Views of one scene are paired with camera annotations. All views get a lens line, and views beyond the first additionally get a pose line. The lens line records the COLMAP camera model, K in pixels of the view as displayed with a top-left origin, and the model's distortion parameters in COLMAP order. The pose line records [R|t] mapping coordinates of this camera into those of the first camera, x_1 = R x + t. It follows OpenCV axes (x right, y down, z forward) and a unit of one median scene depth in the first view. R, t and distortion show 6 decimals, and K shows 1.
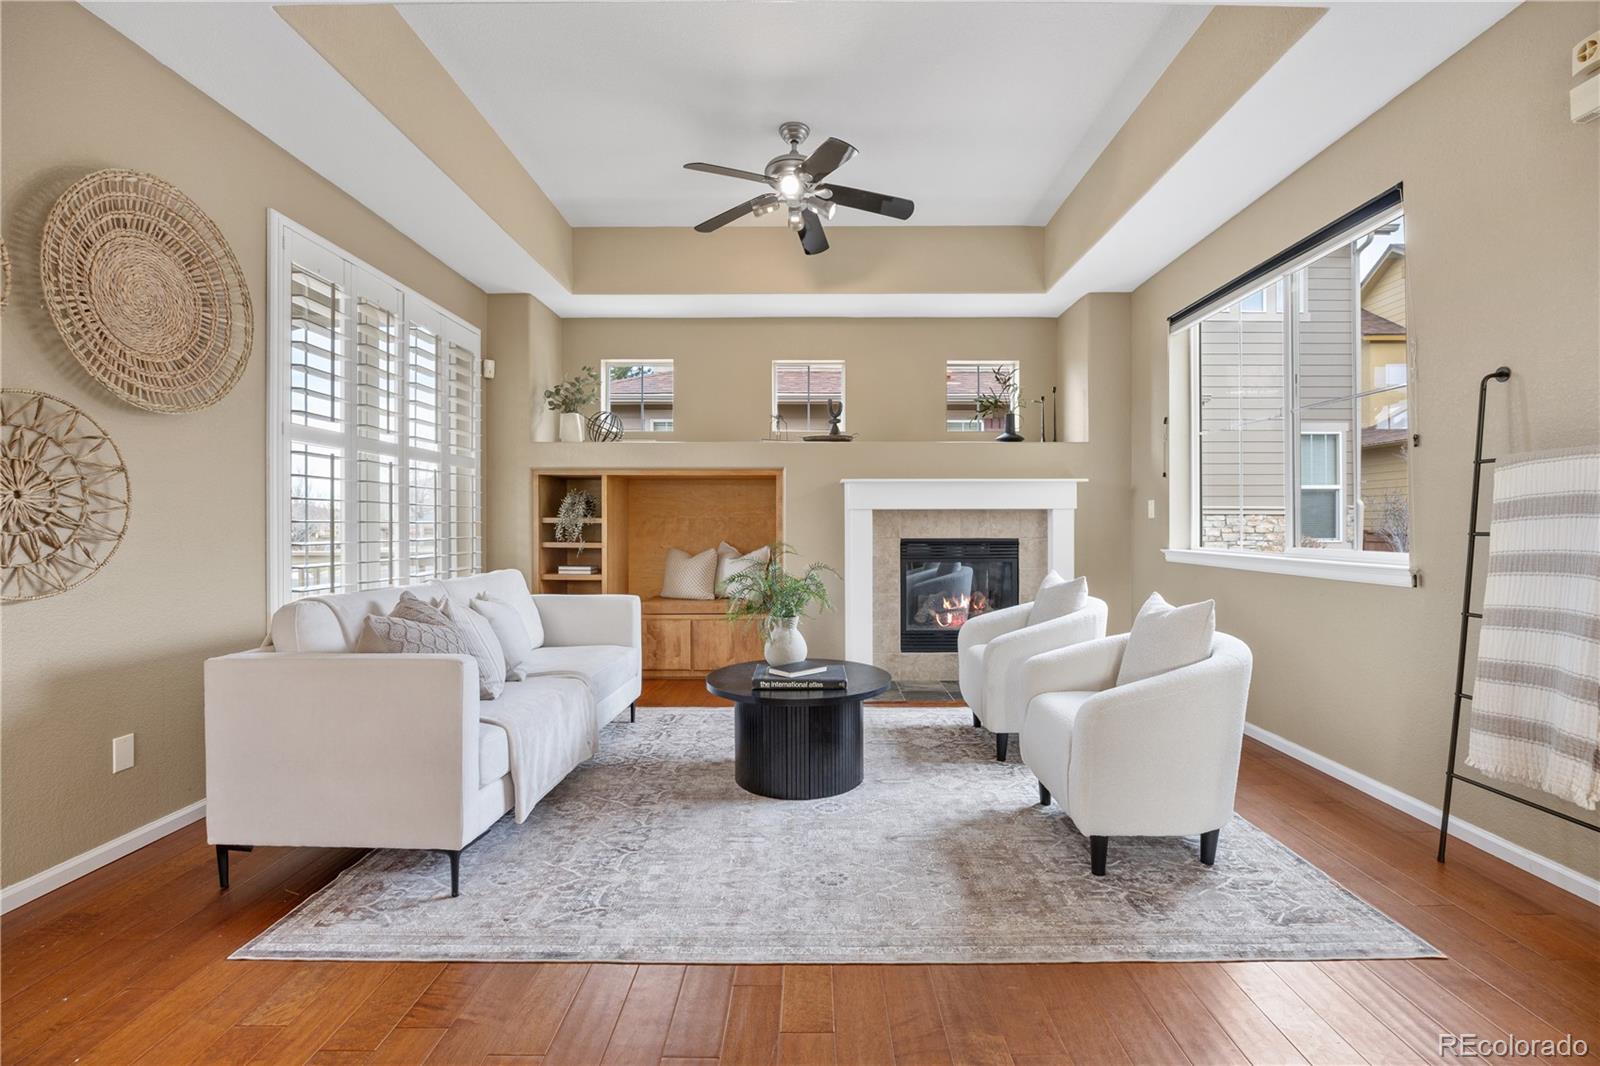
lens RADIAL K [[704.1, 0, 832.8], [0, 704.1, 522.5], [0, 0, 1]] dist [-0.014831, -0.000108]
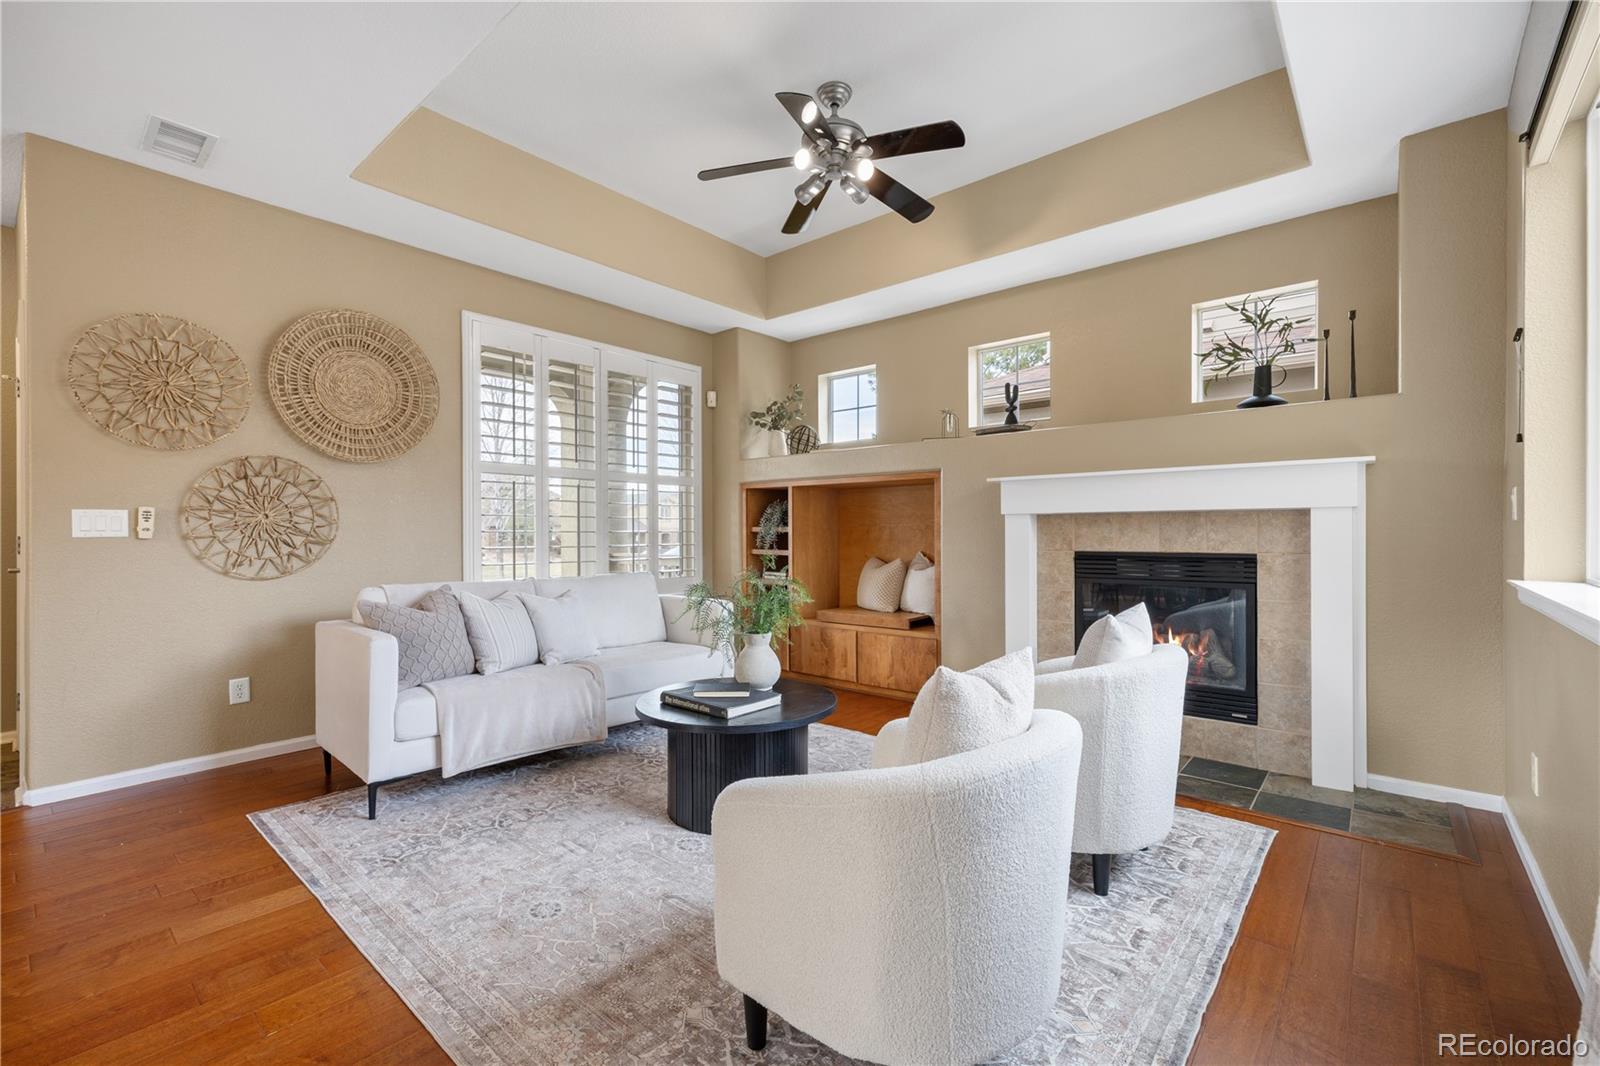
lens RADIAL K [[696.1, 0, 800.0], [0, 696.1, 533.0], [0, 0, 1]] dist [0.002237, -0.000051]
pose [[0.751145, -0.000317, -0.660137, 0.579223], [0.002841, 0.999992, 0.002752, -0.000288], [0.660131, -0.003942, 0.751140, 0.347949]]
